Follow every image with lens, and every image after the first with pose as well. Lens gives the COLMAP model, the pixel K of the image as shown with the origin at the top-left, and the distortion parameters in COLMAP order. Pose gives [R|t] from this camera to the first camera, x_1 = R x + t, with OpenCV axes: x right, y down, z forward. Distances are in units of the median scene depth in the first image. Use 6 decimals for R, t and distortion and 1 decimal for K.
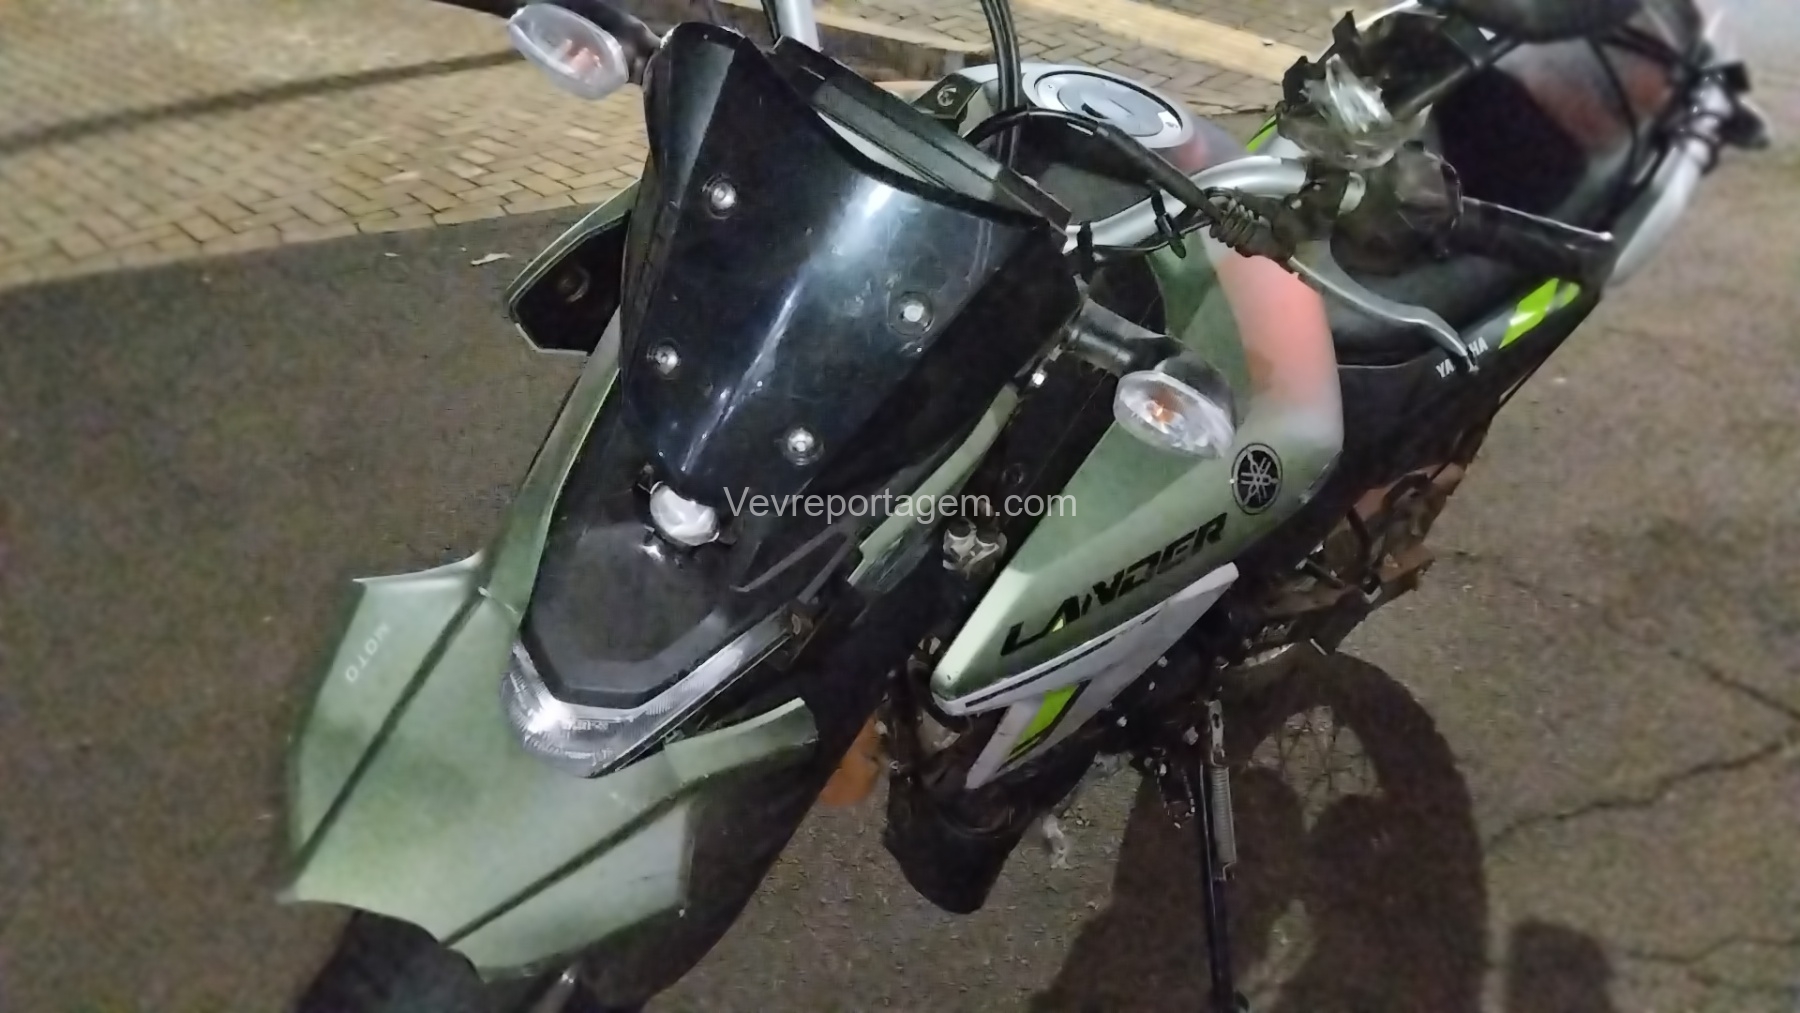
lens RADIAL K [[1484.4, 0, 891.3], [0, 1484.4, 505.8], [0, 0, 1]] dist [0.049106, -0.126980]
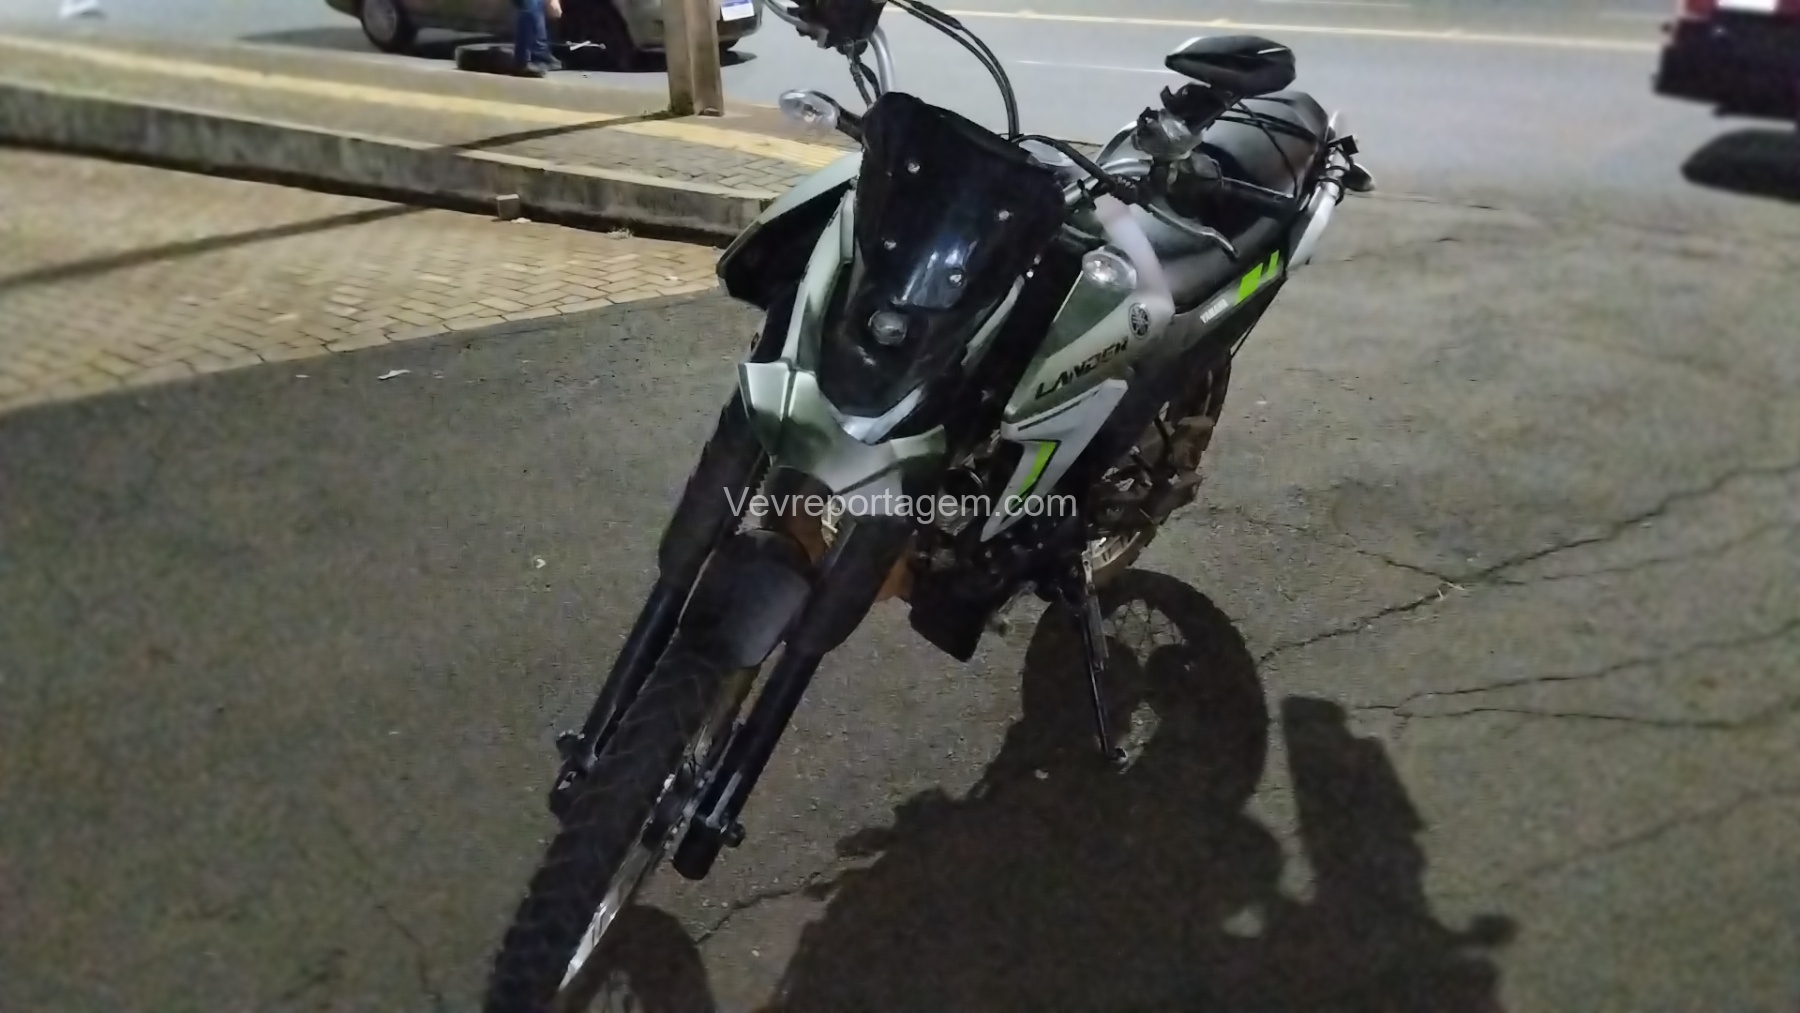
lens RADIAL K [[1484.4, 0, 896.5], [0, 1484.4, 512.1], [0, 0, 1]] dist [0.049106, -0.126980]
pose [[0.979888, -0.072632, 0.185861, -0.213250], [0.092470, 0.990642, -0.100388, 0.187825], [-0.176830, 0.115555, 0.977434, -0.394441]]
